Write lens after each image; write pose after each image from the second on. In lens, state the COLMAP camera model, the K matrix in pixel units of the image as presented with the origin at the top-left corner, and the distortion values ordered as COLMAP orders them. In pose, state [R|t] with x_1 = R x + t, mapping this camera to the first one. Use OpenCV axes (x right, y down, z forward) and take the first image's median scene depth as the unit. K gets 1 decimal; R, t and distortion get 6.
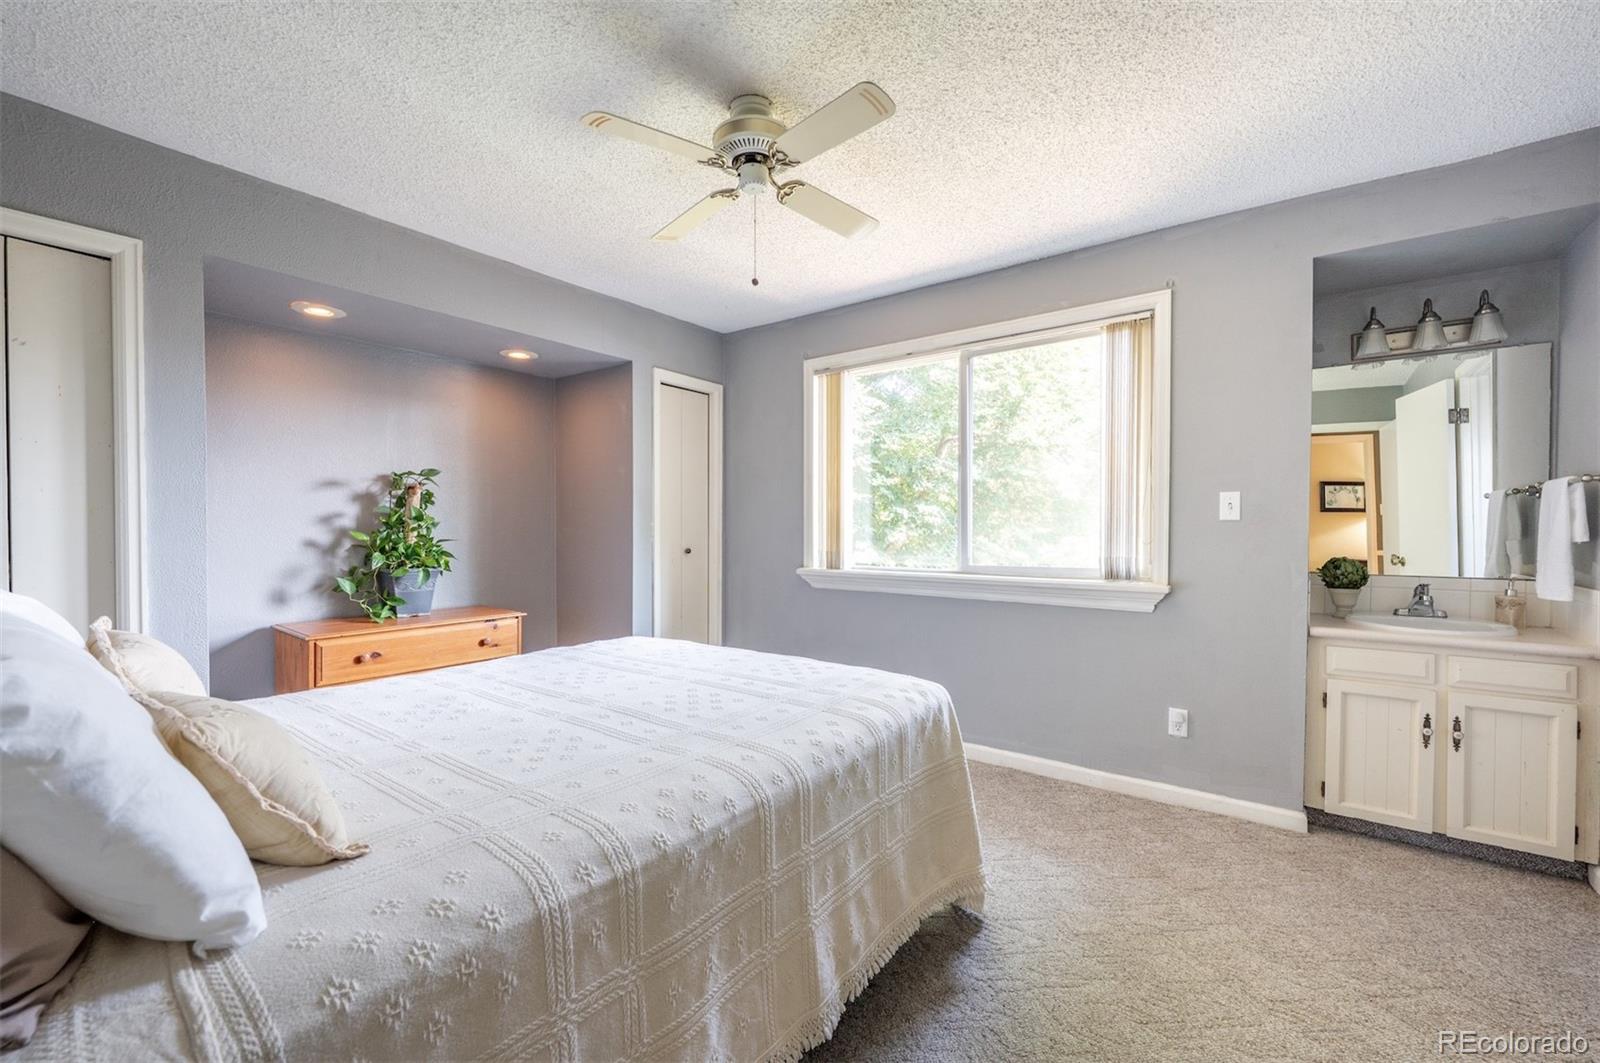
lens RADIAL K [[659.4, 0, 798.7], [0, 659.4, 531.6], [0, 0, 1]] dist [-0.002198, 0.000877]
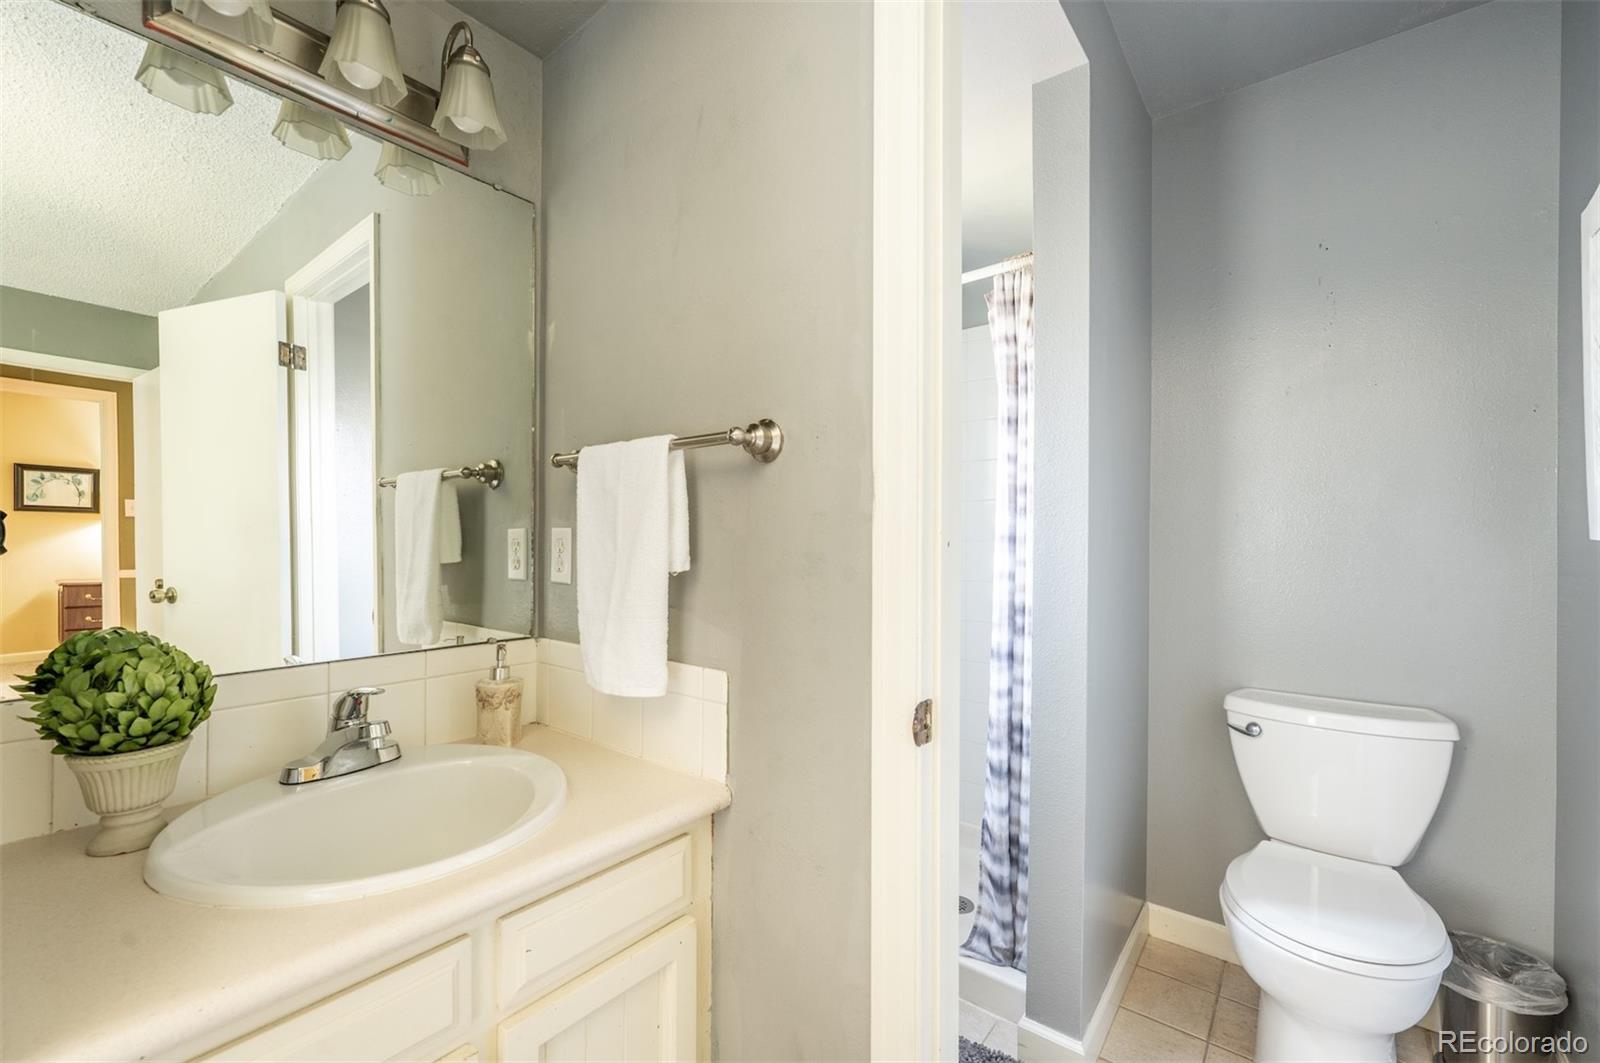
lens RADIAL K [[659.4, 0, 795.1], [0, 659.4, 537.1], [0, 0, 1]] dist [-0.002198, 0.000877]
pose [[0.029921, -0.001604, 0.999551, 0.271169], [0.002141, 0.999997, 0.001541, -0.004044], [-0.999550, 0.002094, 0.029924, 0.347289]]
